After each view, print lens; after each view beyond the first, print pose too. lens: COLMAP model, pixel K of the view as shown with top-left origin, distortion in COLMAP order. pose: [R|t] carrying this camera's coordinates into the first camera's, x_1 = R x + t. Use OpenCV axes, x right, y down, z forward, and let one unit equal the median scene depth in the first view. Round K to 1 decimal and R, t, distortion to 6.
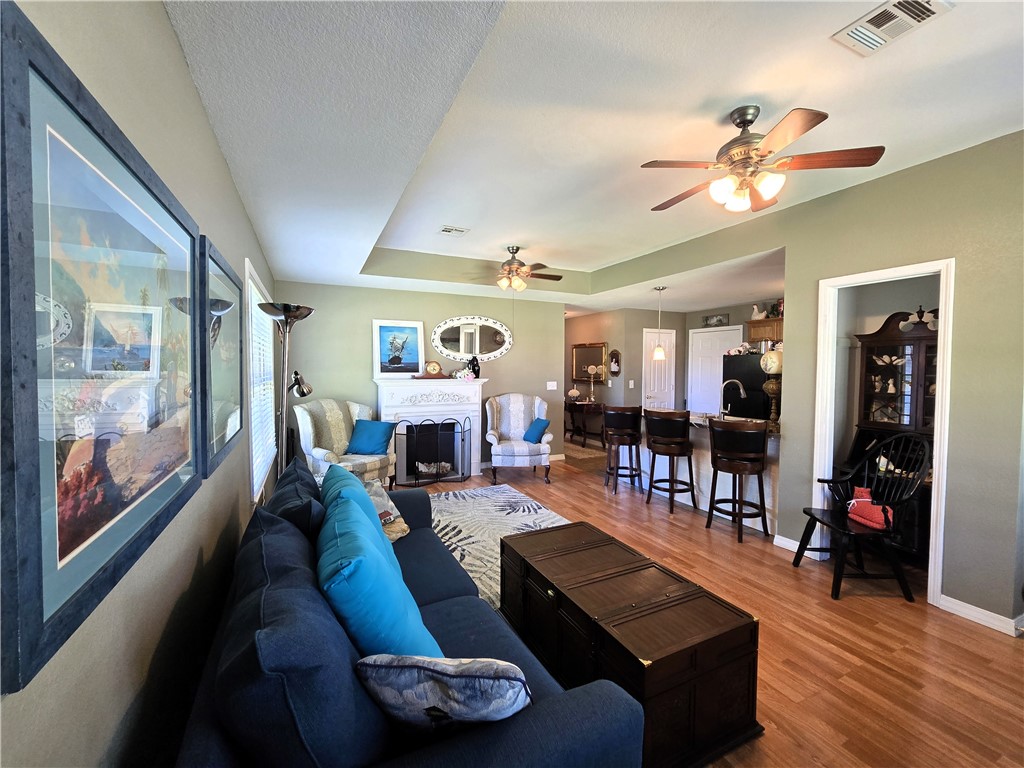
lens RADIAL K [[420.9, 0, 508.3], [0, 420.9, 384.3], [0, 0, 1]] dist [-0.007440, 0.001705]
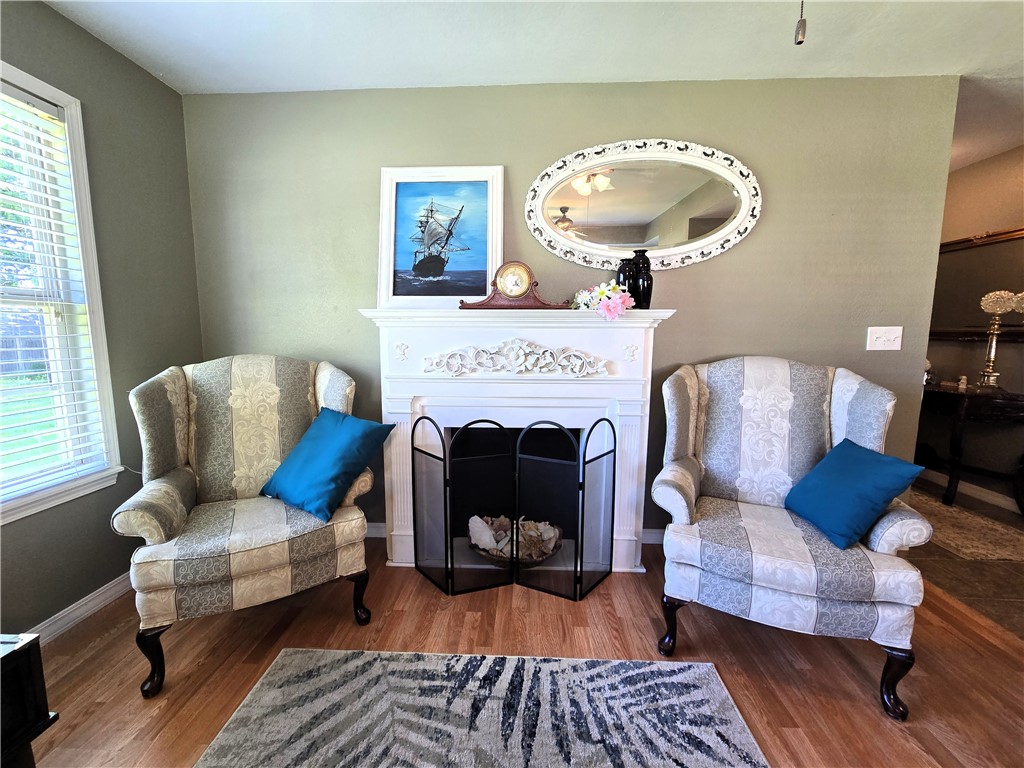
lens RADIAL K [[420.9, 0, 508.4], [0, 420.9, 383.2], [0, 0, 1]] dist [-0.007440, 0.001705]
pose [[0.879188, 0.057701, -0.472969, -0.002631], [-0.020351, 0.996282, 0.083714, 0.020584], [0.476041, -0.063975, 0.877093, 0.669118]]
